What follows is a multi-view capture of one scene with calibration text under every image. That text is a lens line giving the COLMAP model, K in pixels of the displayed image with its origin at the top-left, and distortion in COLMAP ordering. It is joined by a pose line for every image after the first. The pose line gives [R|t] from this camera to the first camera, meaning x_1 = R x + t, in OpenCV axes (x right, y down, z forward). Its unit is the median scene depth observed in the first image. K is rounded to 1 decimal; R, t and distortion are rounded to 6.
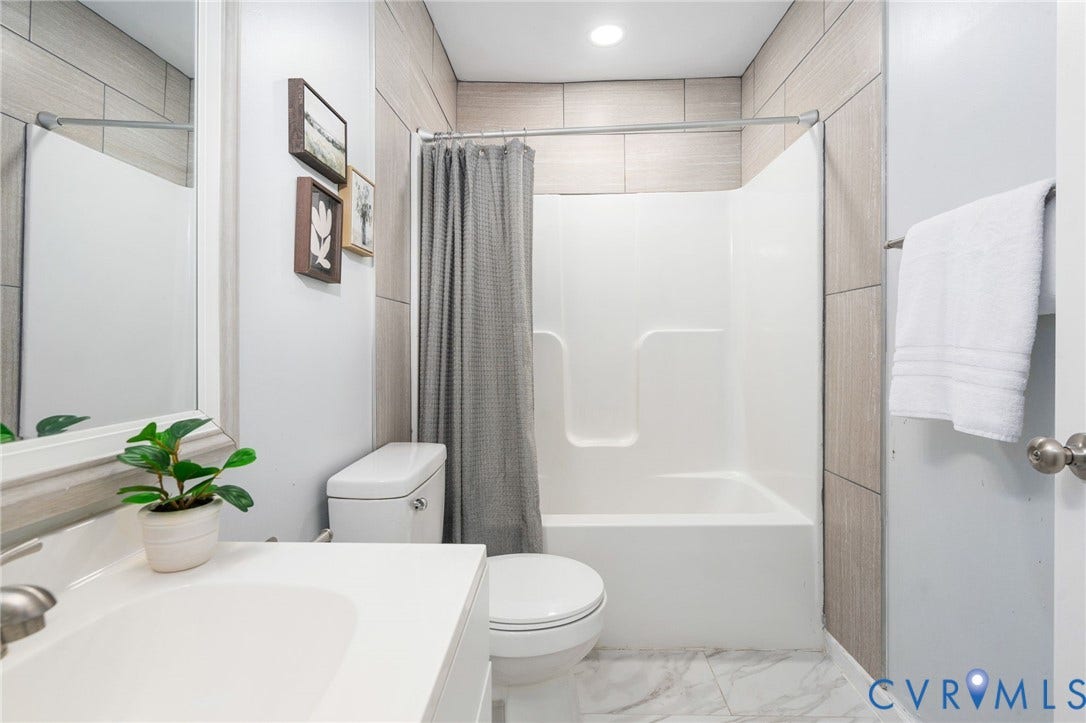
lens RADIAL K [[484.0, 0, 539.8], [0, 484.0, 342.6], [0, 0, 1]] dist [-0.003089, 0.000515]
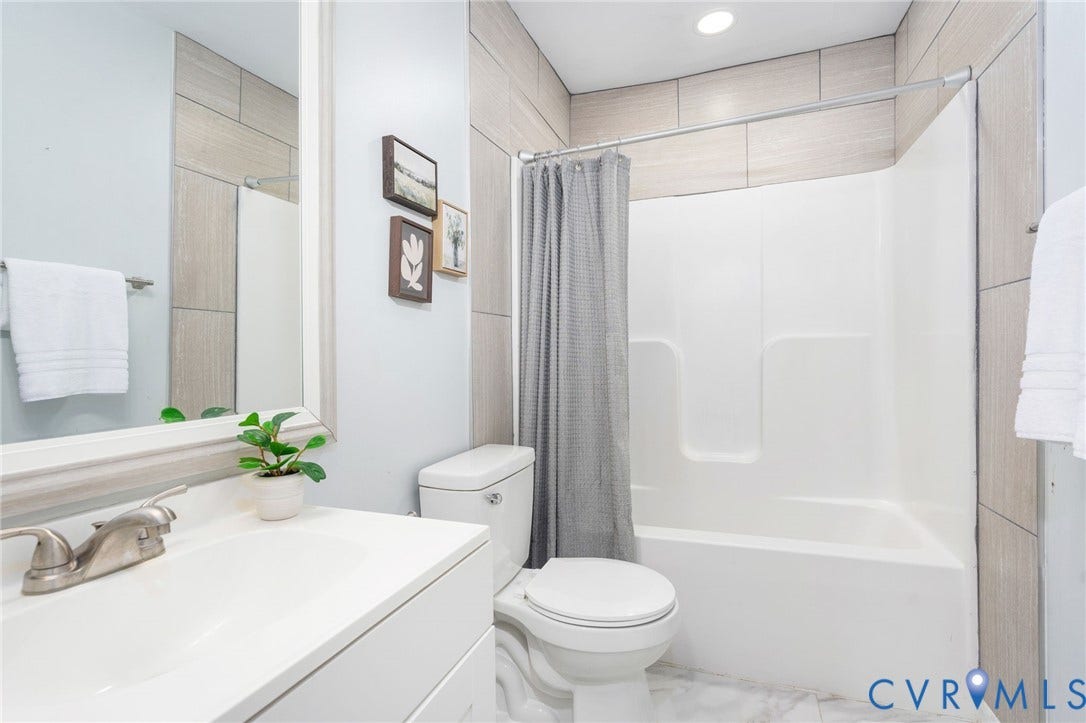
lens RADIAL K [[505.8, 0, 540.7], [0, 505.8, 349.9], [0, 0, 1]] dist [0.001285, 0.000781]
pose [[0.950953, -0.010254, -0.309166, 0.148376], [0.009664, 0.999947, -0.003439, -0.001877], [0.309185, 0.000282, 0.951002, -0.050901]]
